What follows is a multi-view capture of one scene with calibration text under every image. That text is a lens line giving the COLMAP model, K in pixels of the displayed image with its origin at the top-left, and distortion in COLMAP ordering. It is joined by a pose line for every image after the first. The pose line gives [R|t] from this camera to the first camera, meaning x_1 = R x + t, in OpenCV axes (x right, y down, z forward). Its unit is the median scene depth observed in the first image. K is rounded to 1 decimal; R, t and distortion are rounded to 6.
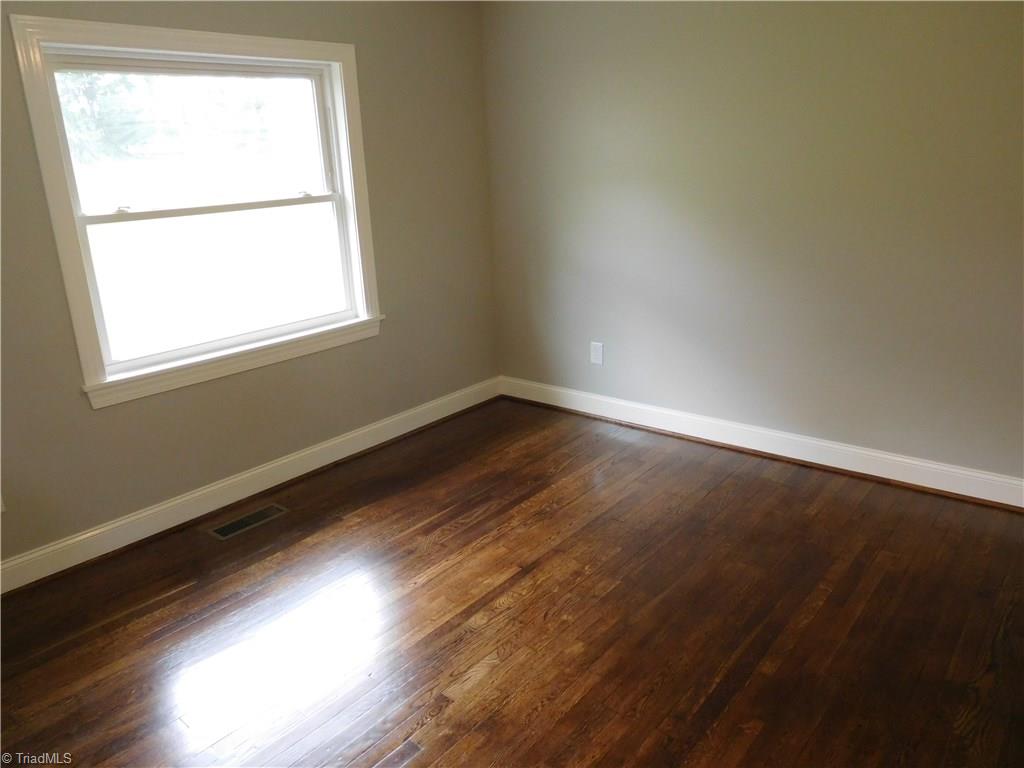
lens RADIAL K [[767.8, 0, 512.4], [0, 767.8, 378.7], [0, 0, 1]] dist [-0.011804, 0.009699]
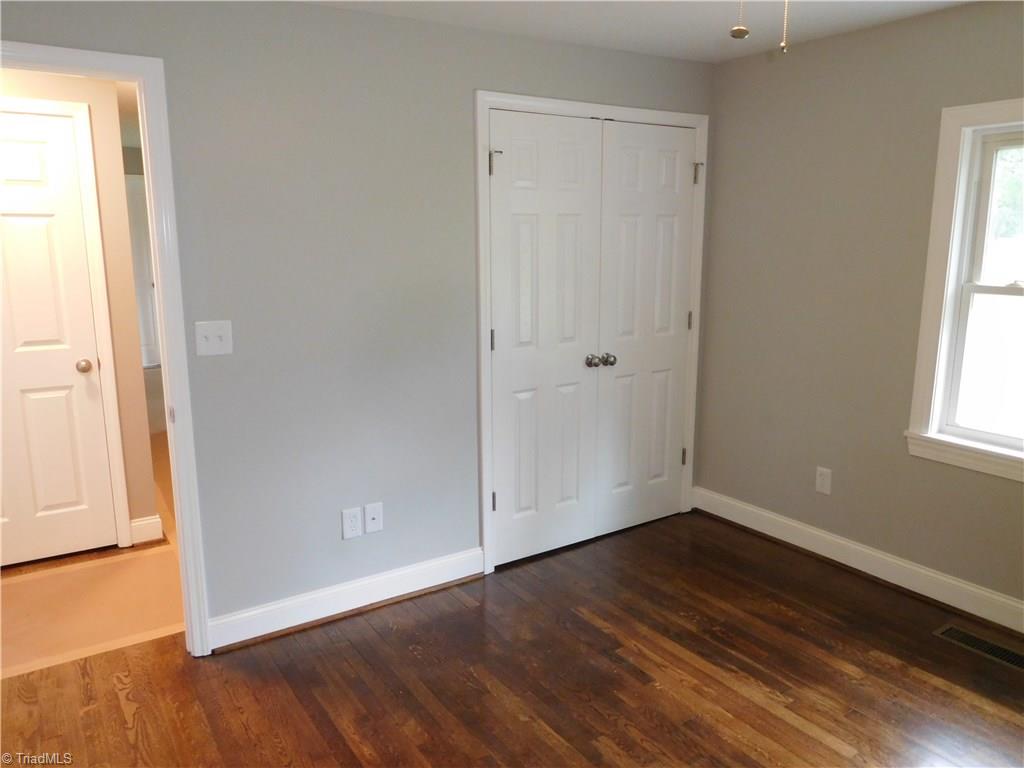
lens RADIAL K [[767.8, 0, 514.8], [0, 767.8, 387.7], [0, 0, 1]] dist [-0.011804, 0.009699]
pose [[-0.283819, 0.227835, -0.931417, 0.613431], [-0.258576, 0.917191, 0.303148, -0.233343], [0.923355, 0.326881, -0.201404, 0.665763]]
